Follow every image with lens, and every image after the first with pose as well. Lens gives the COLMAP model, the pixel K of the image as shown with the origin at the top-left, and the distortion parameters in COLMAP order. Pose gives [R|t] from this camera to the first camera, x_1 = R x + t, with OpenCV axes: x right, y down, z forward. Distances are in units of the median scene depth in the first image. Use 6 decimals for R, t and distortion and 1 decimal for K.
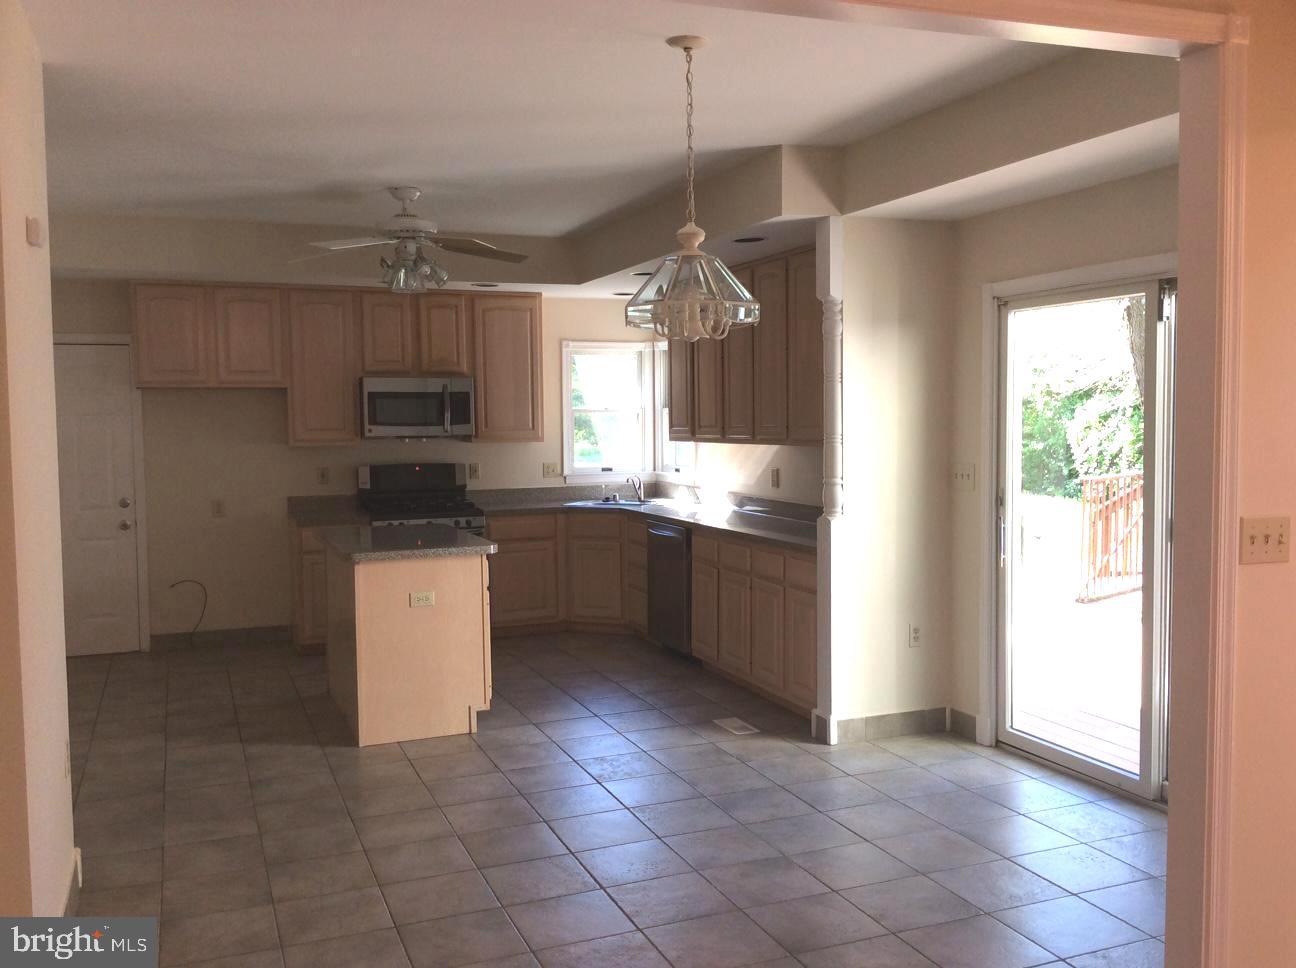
lens RADIAL K [[1196.3, 0, 642.3], [0, 1196.3, 480.2], [0, 0, 1]] dist [0.081038, 0.000000]
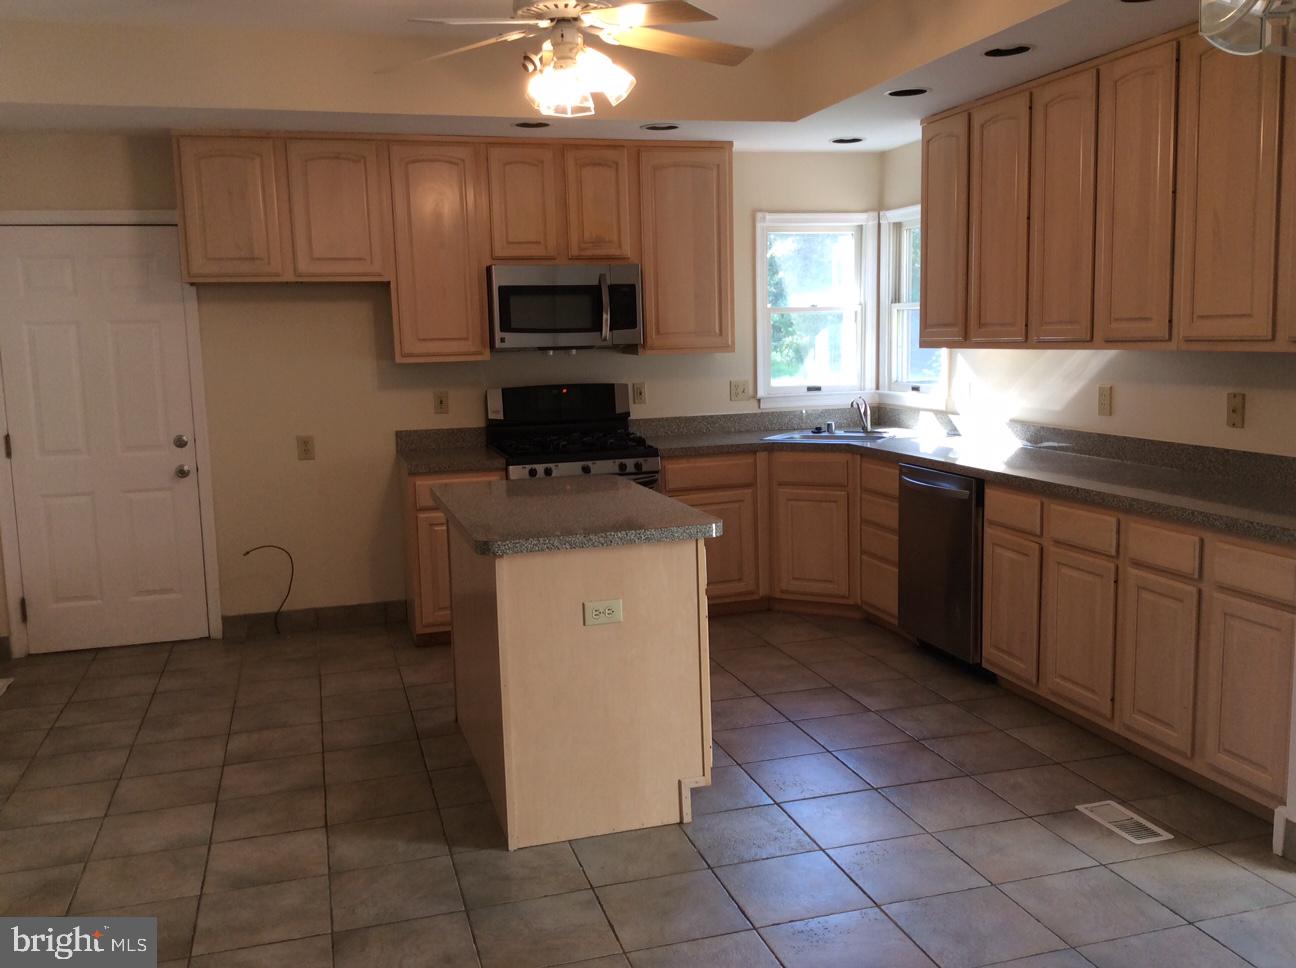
lens RADIAL K [[1196.3, 0, 644.4], [0, 1196.3, 479.0], [0, 0, 1]] dist [0.081038, 0.000000]
pose [[0.995767, -0.003698, -0.091844, -0.076235], [0.010349, 0.997348, 0.072039, -0.008747], [0.091334, -0.072685, 0.993164, 0.287354]]
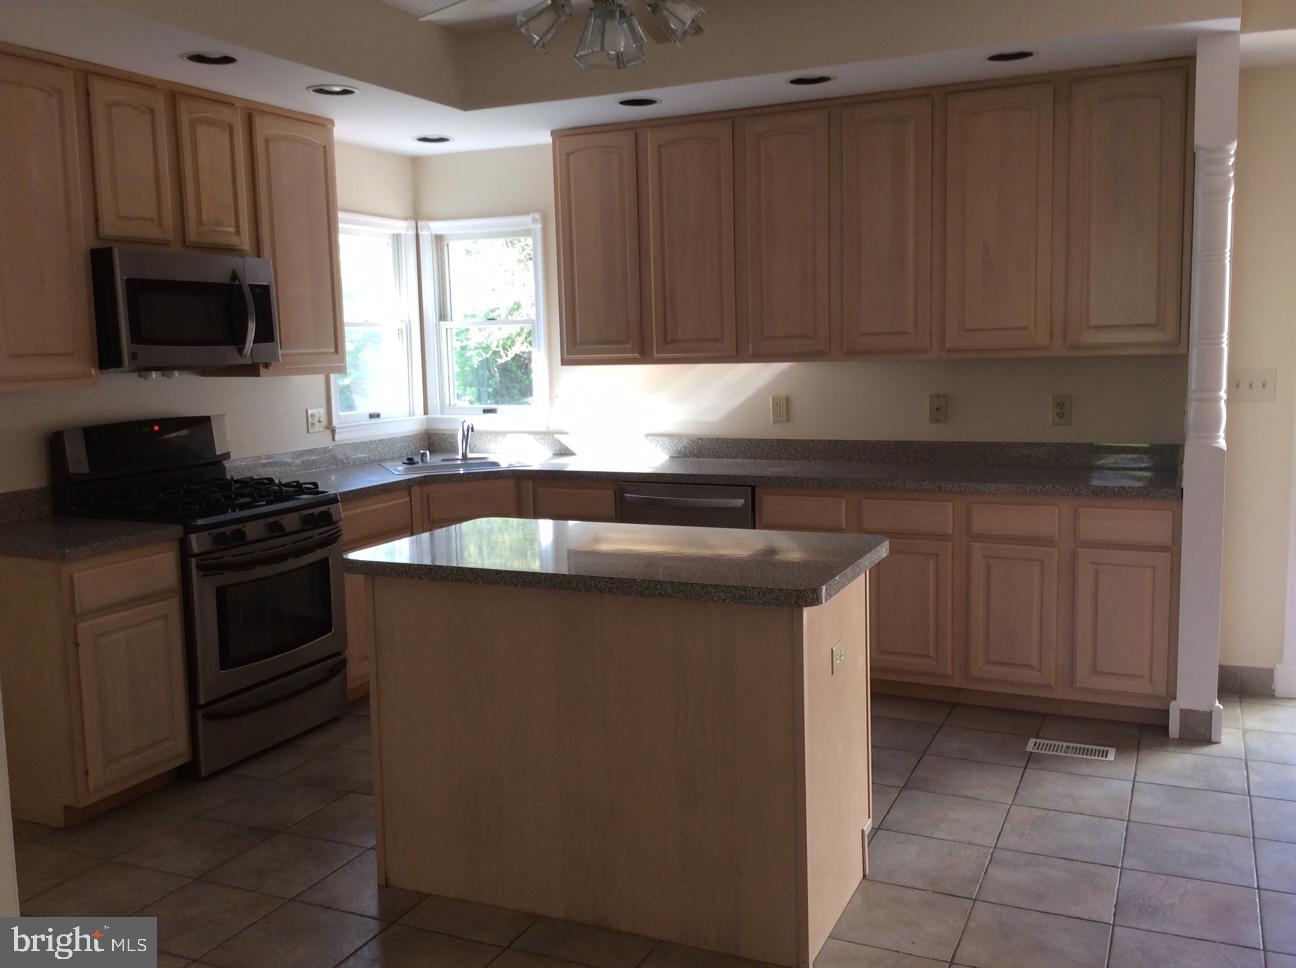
lens RADIAL K [[1196.3, 0, 654.8], [0, 1196.3, 483.4], [0, 0, 1]] dist [0.081038, 0.000000]
pose [[0.716131, -0.089841, 0.692159, -0.431925], [0.054173, 0.995844, 0.073209, -0.013548], [-0.695860, -0.014931, 0.718022, 0.488864]]
